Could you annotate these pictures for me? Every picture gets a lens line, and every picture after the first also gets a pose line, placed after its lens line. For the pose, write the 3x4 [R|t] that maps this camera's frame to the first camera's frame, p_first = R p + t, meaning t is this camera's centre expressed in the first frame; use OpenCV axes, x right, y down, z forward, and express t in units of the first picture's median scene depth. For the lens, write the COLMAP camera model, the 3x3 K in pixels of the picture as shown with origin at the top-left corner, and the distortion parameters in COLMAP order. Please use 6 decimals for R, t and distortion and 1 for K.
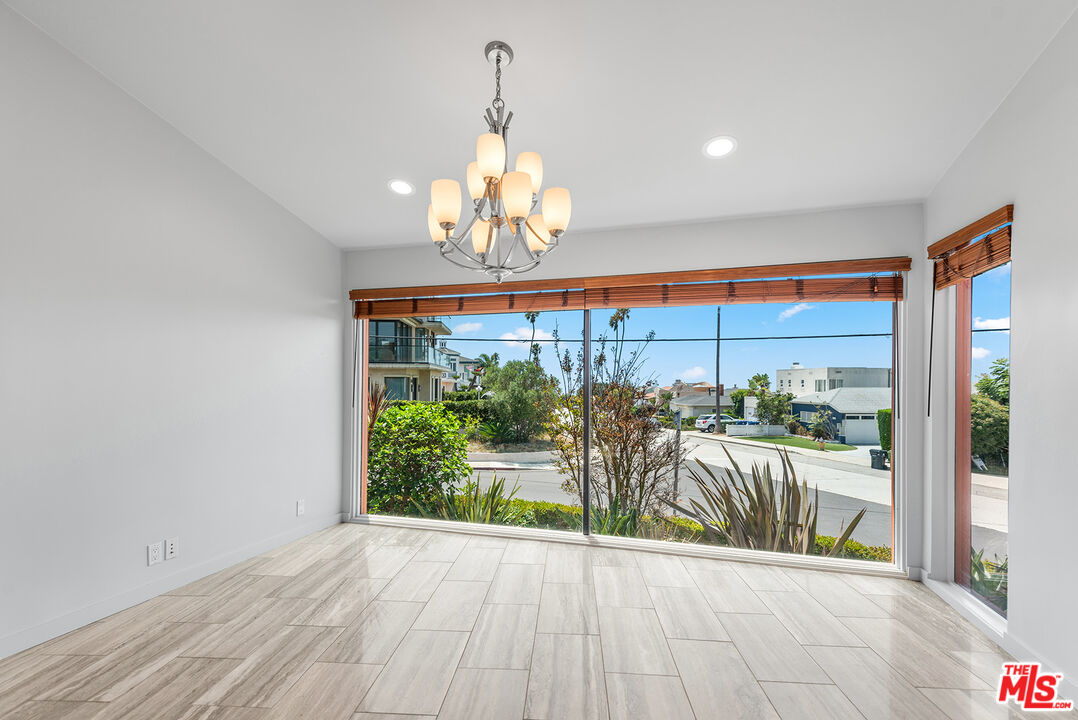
lens RADIAL K [[495.4, 0, 546.5], [0, 495.4, 385.2], [0, 0, 1]] dist [0.018580, -0.000685]
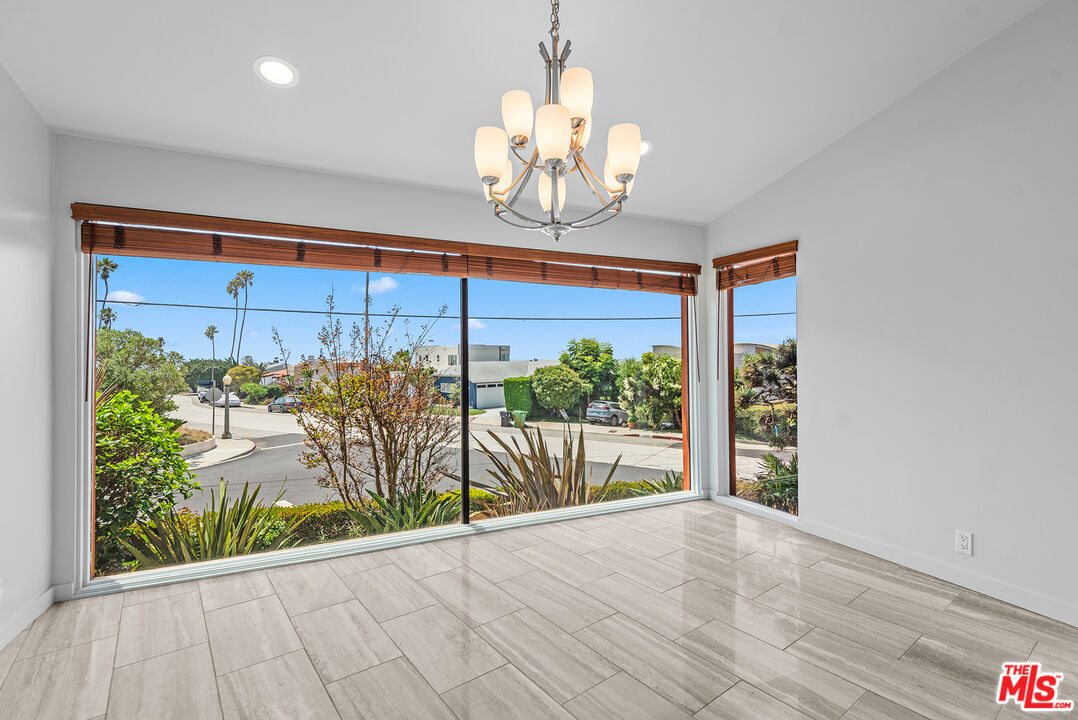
lens RADIAL K [[486.9, 0, 539.0], [0, 486.9, 360.0], [0, 0, 1]] dist [0.039819, -0.017119]
pose [[0.758960, -0.009199, 0.651072, -0.361688], [0.009886, 0.999948, 0.002605, -0.001905], [-0.651062, 0.004459, 0.759011, 0.200220]]
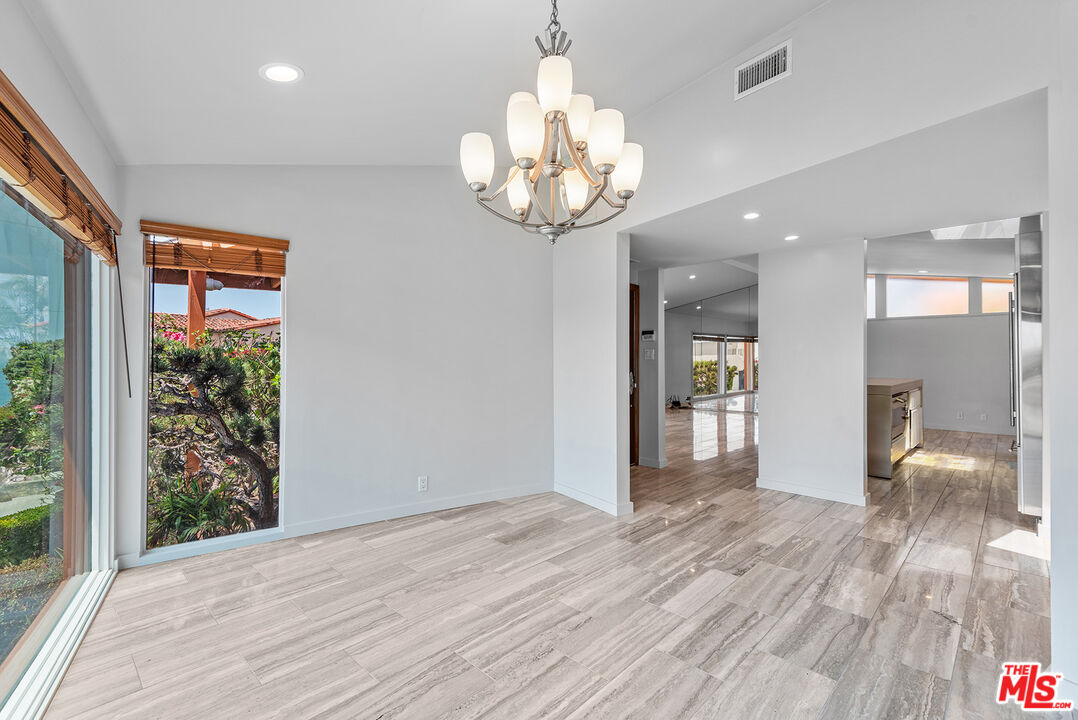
lens RADIAL K [[486.9, 0, 539.0], [0, 486.9, 360.0], [0, 0, 1]] dist [0.039819, -0.017119]
pose [[-0.750845, -0.016053, 0.660283, -0.332194], [-0.009380, 0.999863, 0.013644, -0.017133], [-0.660412, 0.004051, -0.750893, 0.871136]]
